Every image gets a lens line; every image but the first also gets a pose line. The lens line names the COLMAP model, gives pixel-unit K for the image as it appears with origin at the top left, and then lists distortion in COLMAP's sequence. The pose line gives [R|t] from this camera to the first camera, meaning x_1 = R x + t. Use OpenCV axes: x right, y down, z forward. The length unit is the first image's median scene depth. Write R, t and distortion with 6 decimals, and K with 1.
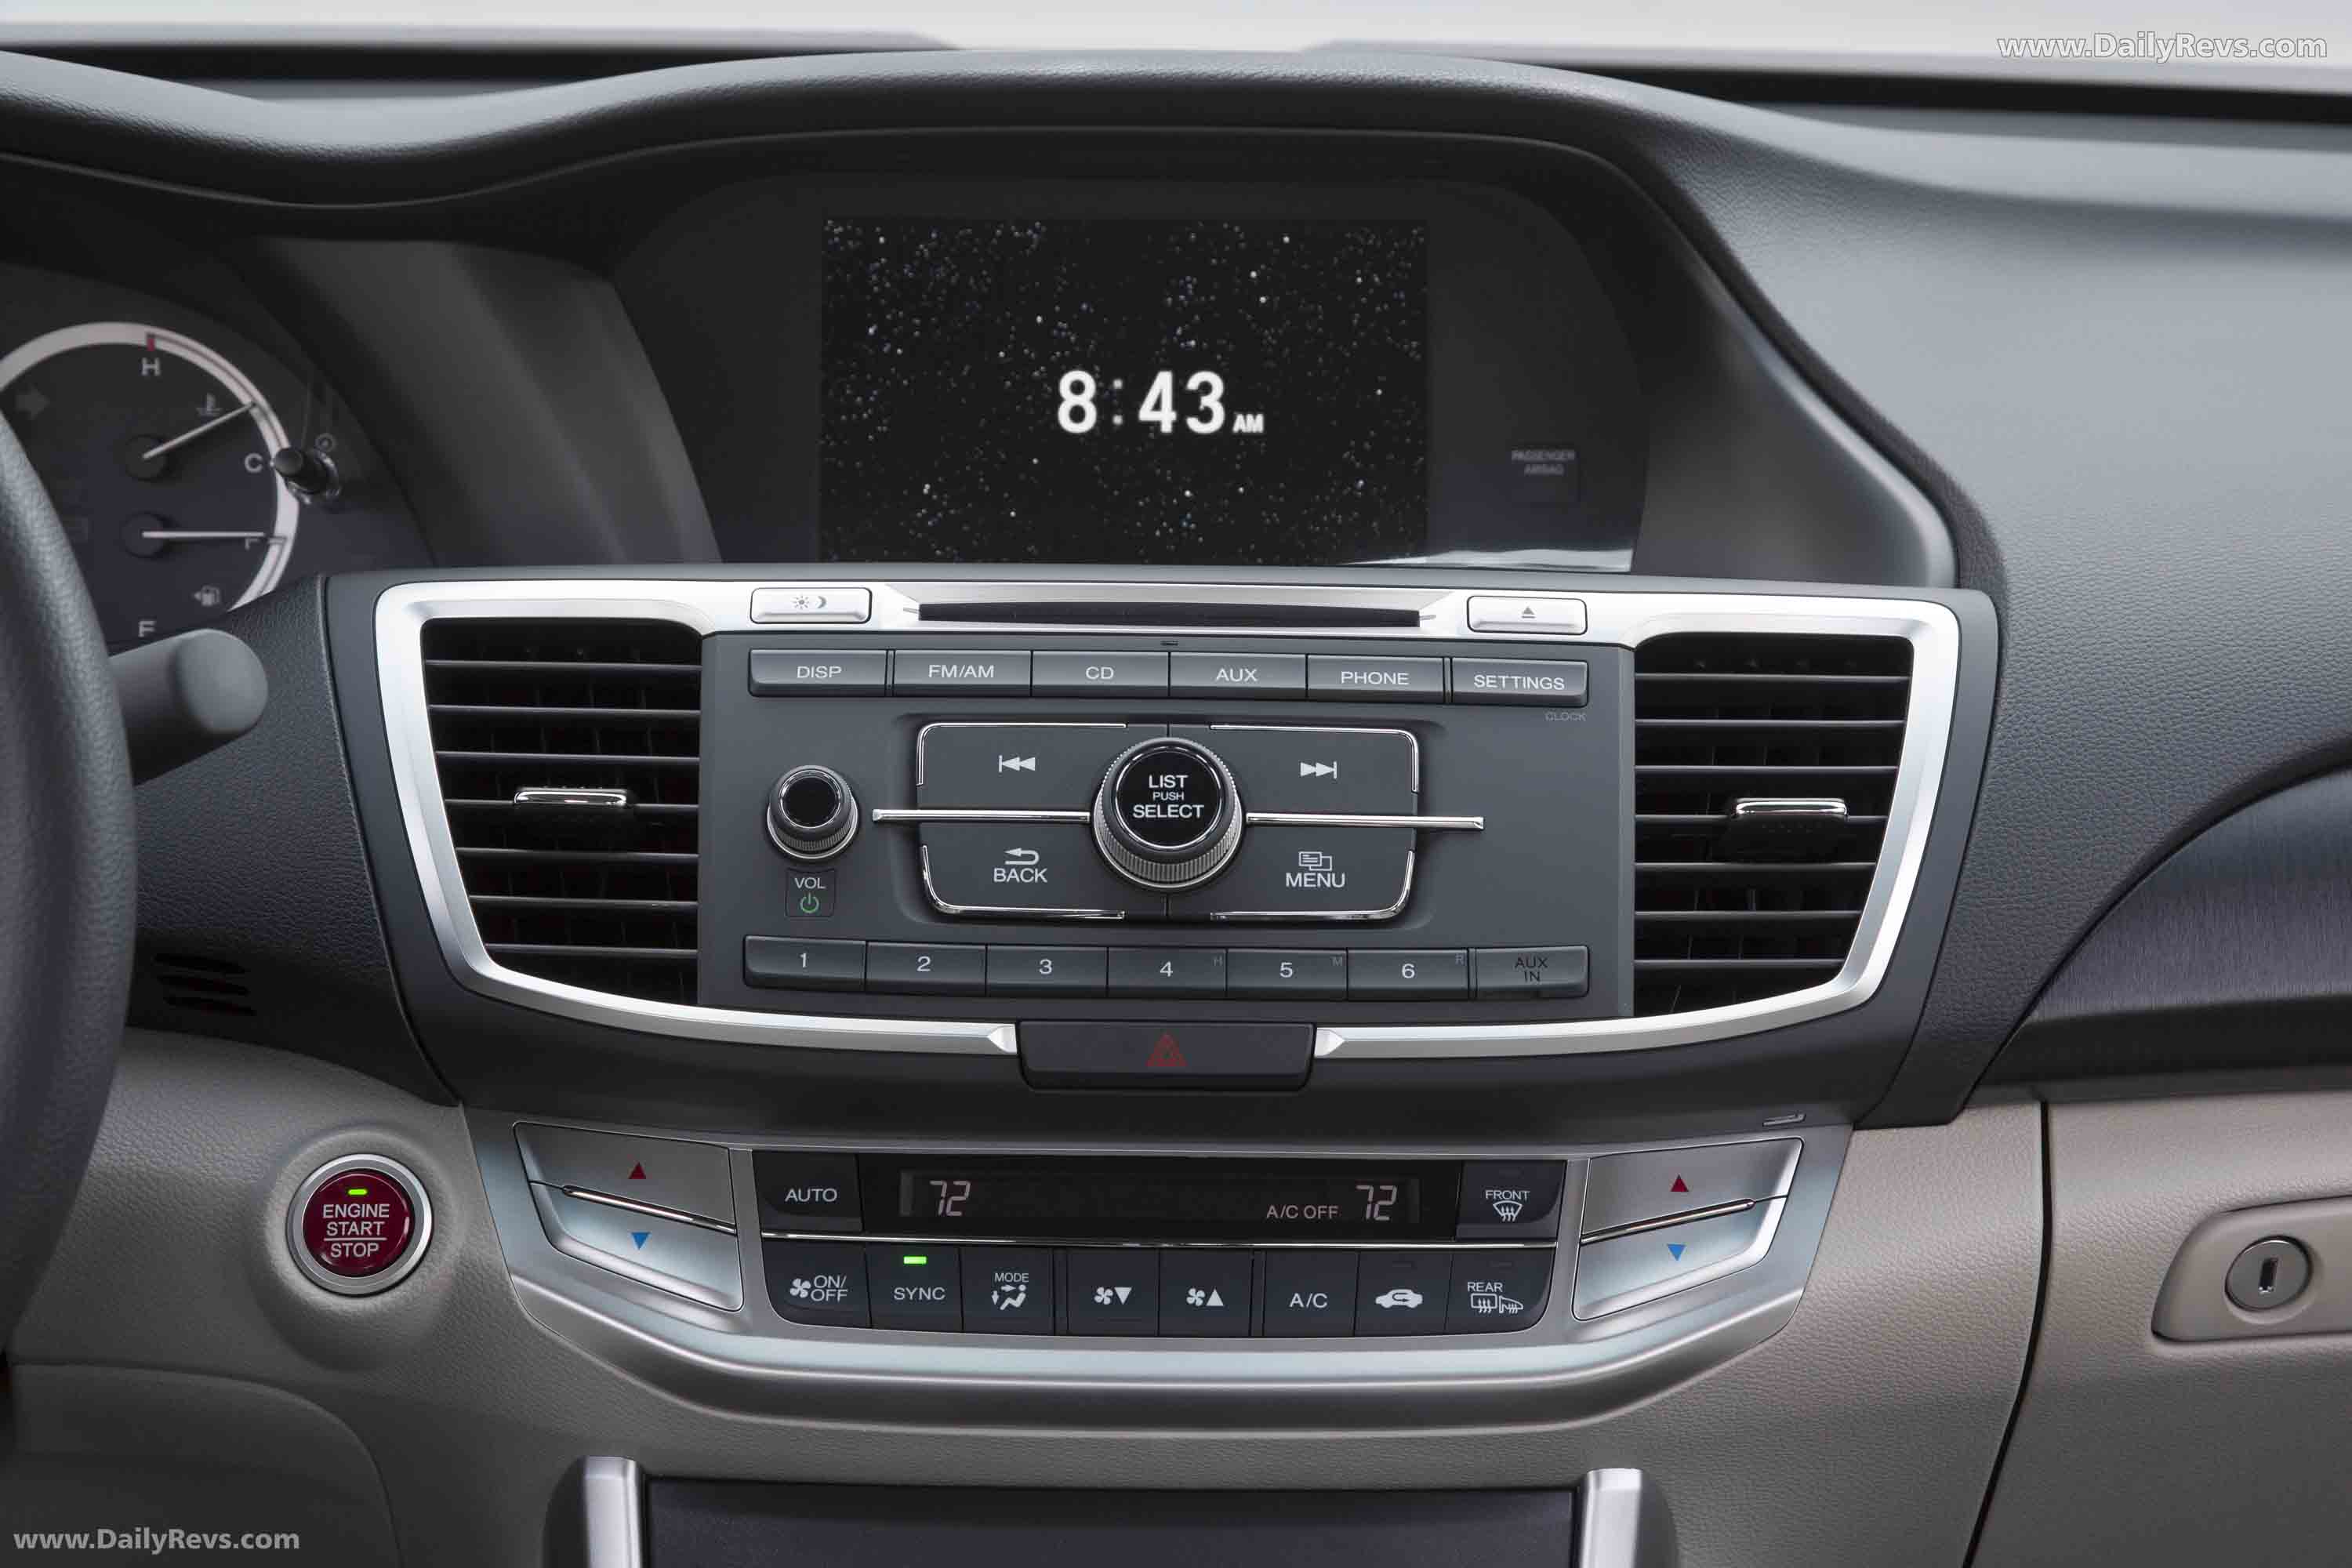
lens RADIAL K [[4920.9, 0, 1196.3], [0, 4920.9, 779.7], [0, 0, 1]] dist [0.306549, -0.004814]
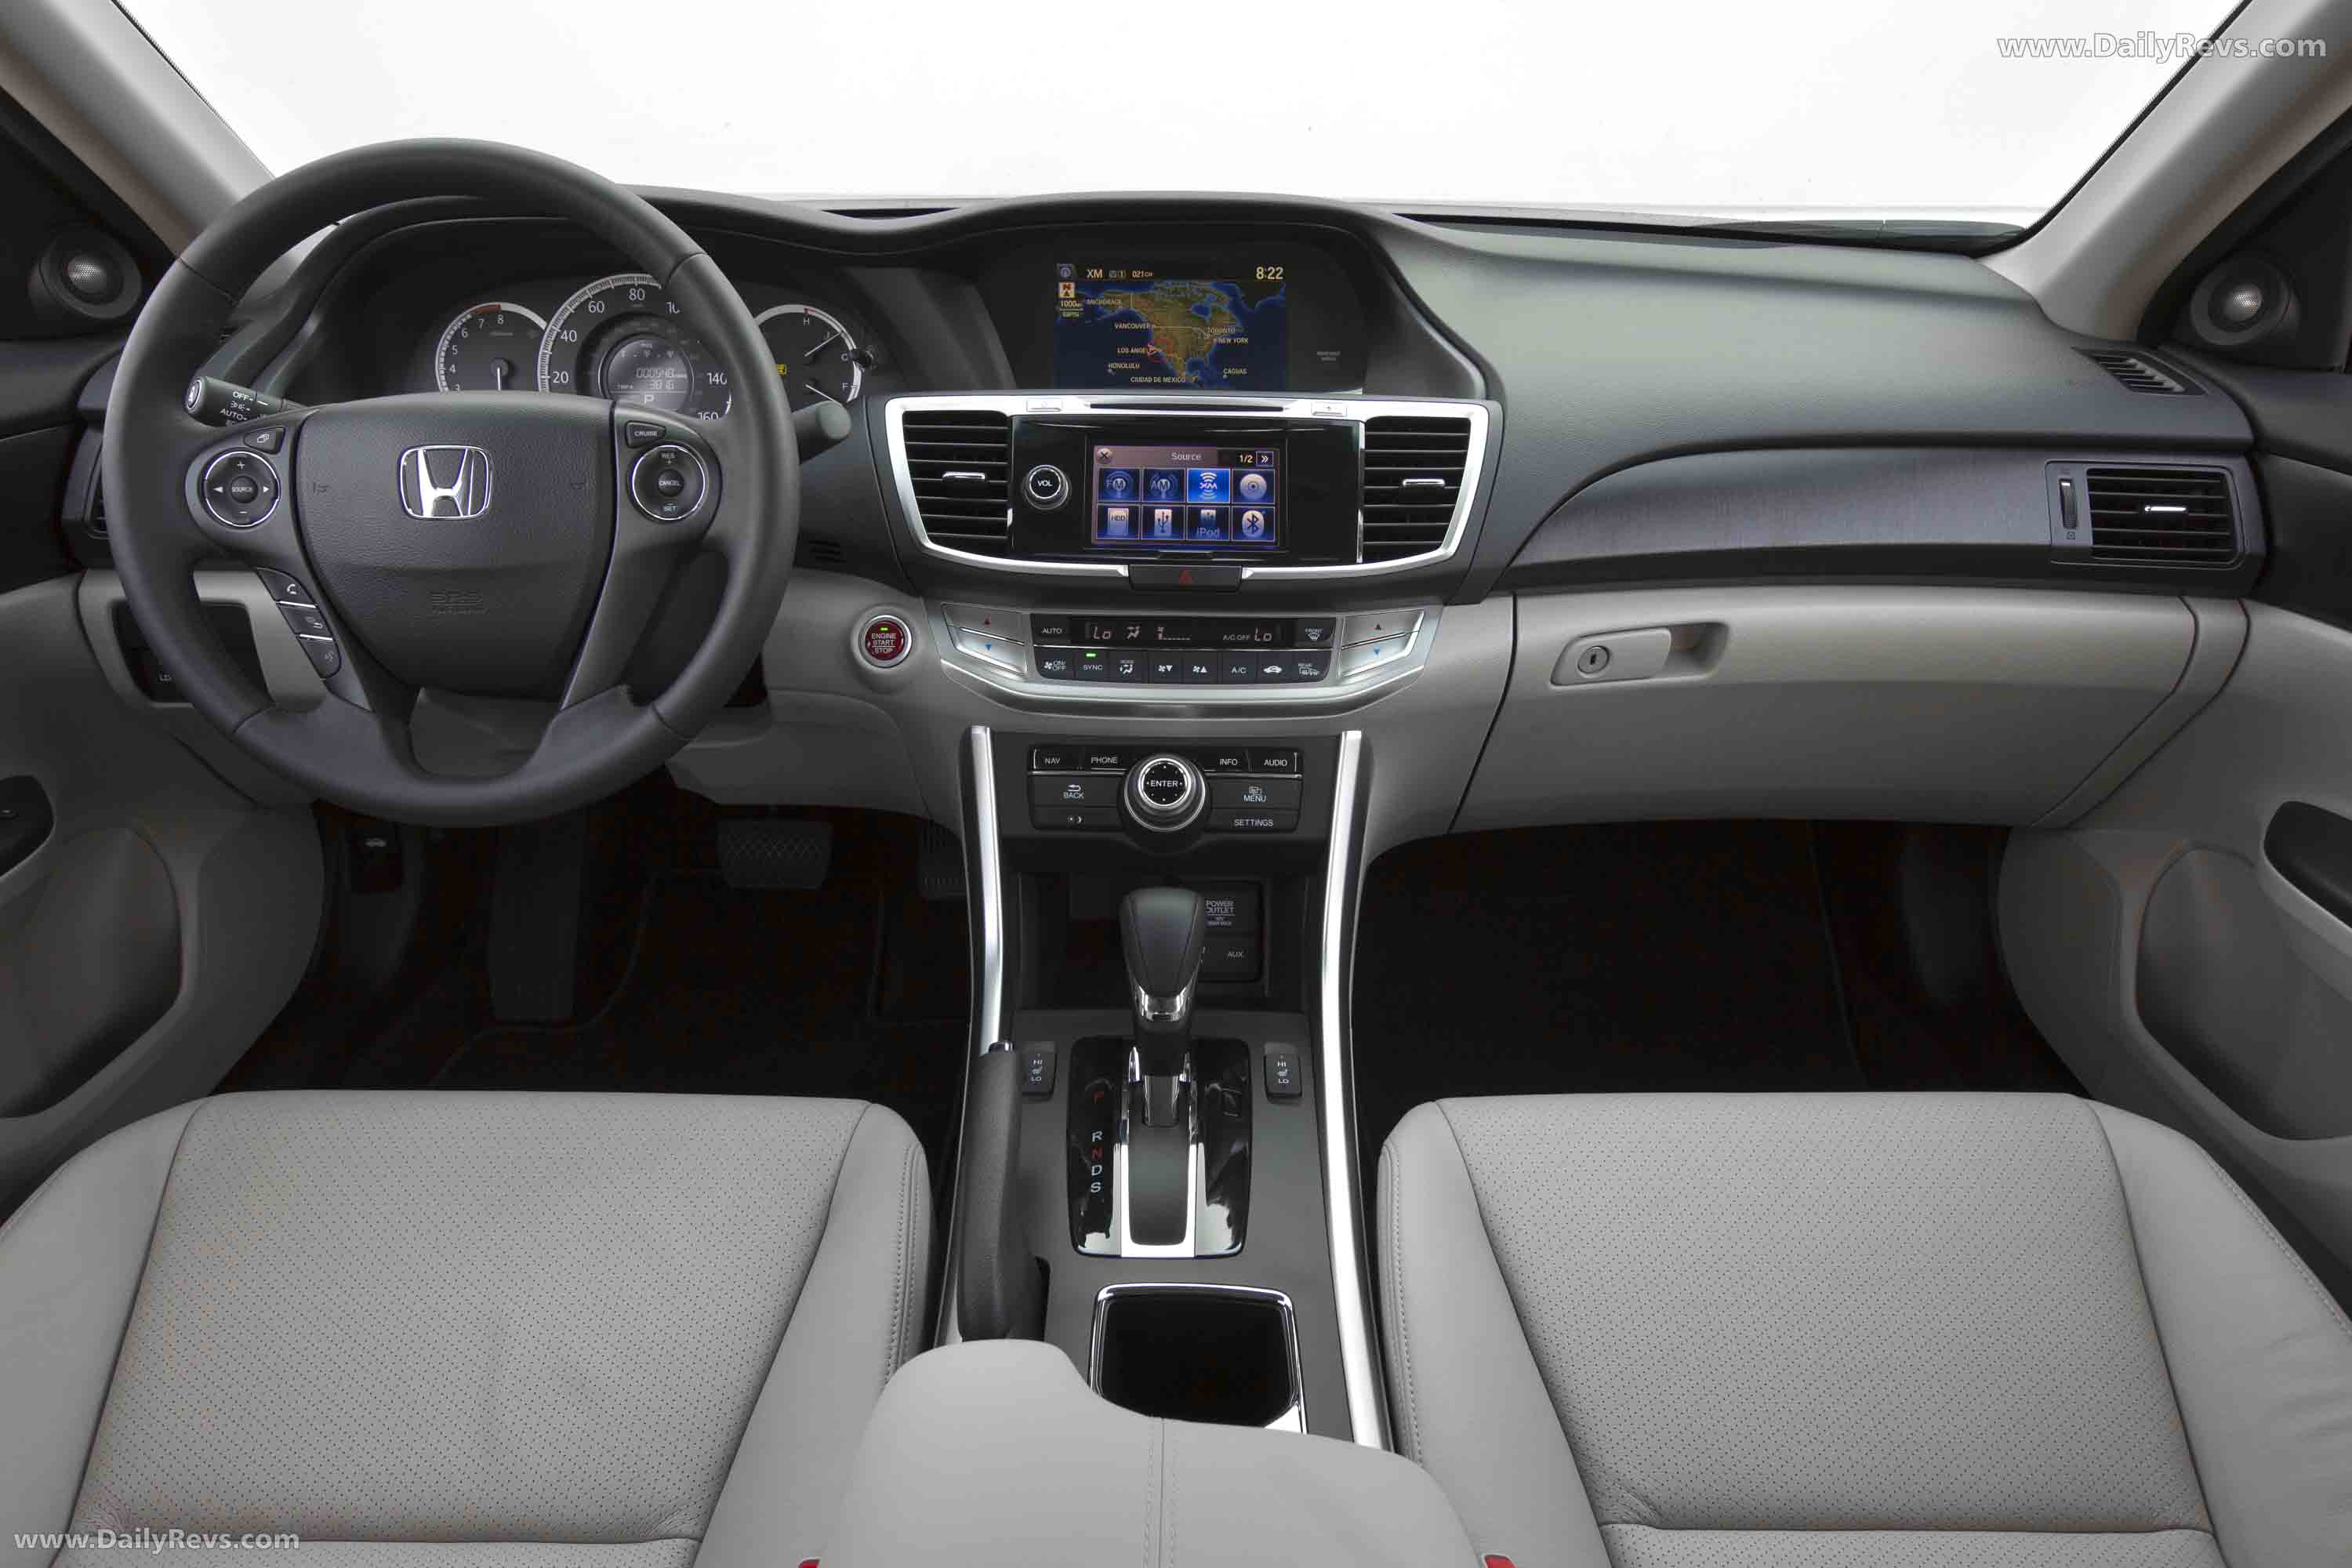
lens RADIAL K [[1624.0, 0, 1180.1], [0, 1624.0, 779.8], [0, 0, 1]] dist [-0.044982, 0.074098]
pose [[0.999928, 0.001175, -0.011912, 0.001533], [0.000850, 0.985687, 0.168584, 0.015735], [0.011940, -0.168582, 0.985615, 0.124849]]
